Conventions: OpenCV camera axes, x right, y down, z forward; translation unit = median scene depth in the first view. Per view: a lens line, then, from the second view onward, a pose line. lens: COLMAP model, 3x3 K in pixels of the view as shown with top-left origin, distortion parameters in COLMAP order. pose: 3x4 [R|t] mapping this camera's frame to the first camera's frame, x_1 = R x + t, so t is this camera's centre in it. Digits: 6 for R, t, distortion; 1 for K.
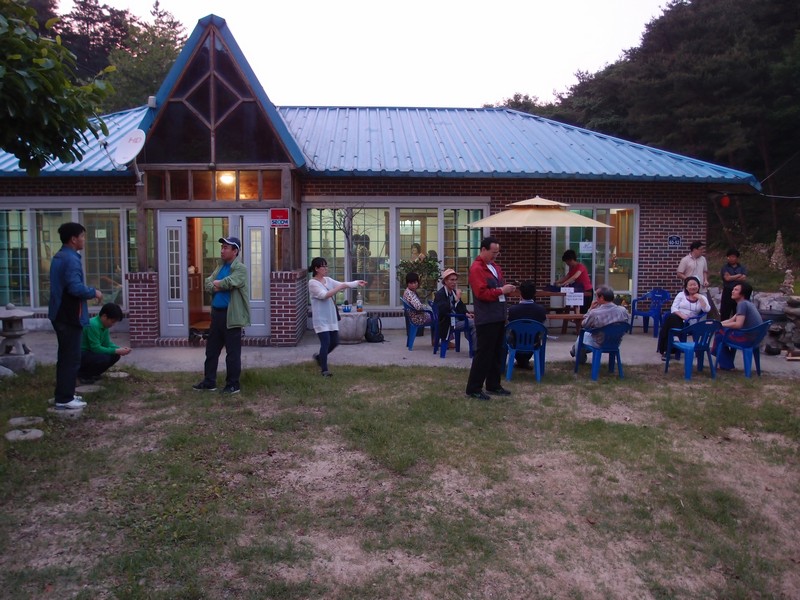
lens RADIAL K [[653.7, 0, 390.6], [0, 653.7, 298.0], [0, 0, 1]] dist [-0.075752, 0.050389]
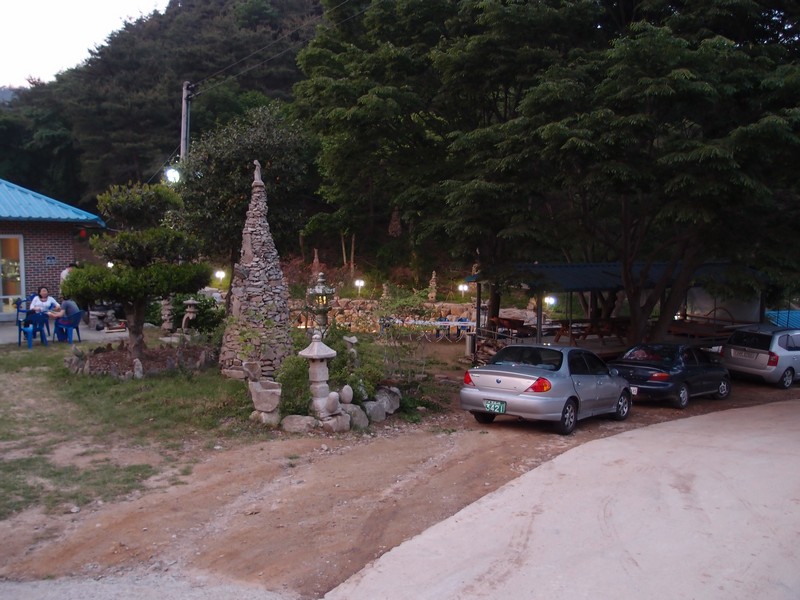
lens RADIAL K [[653.7, 0, 390.6], [0, 653.7, 298.0], [0, 0, 1]] dist [-0.075752, 0.050389]
pose [[0.733316, -0.058375, 0.677377, 0.012673], [0.050739, 0.998228, 0.031095, -0.007519], [-0.677992, 0.011567, 0.734978, -0.587652]]
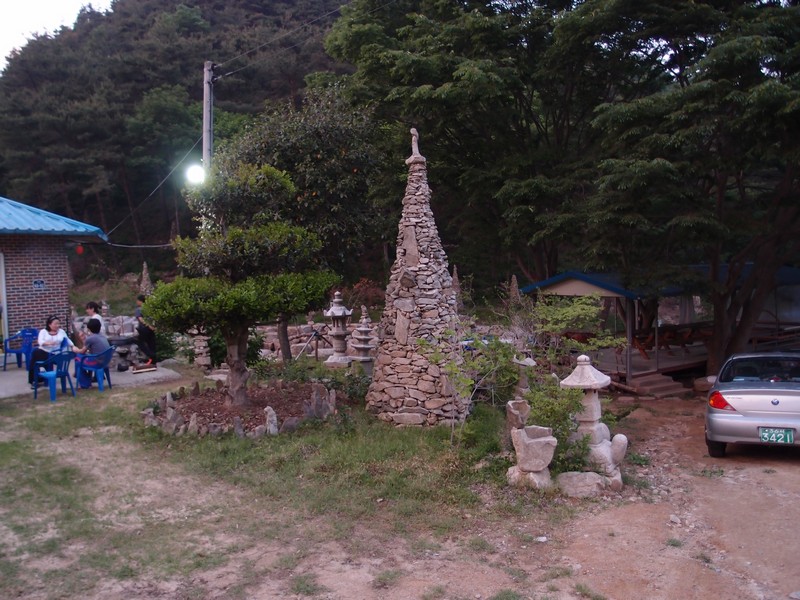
lens RADIAL K [[653.7, 0, 390.6], [0, 653.7, 298.0], [0, 0, 1]] dist [-0.075752, 0.050389]
pose [[0.629441, -0.062124, 0.774561, -0.050100], [0.094051, 0.995562, 0.003420, -0.009425], [-0.771336, 0.070695, 0.632490, -0.196994]]
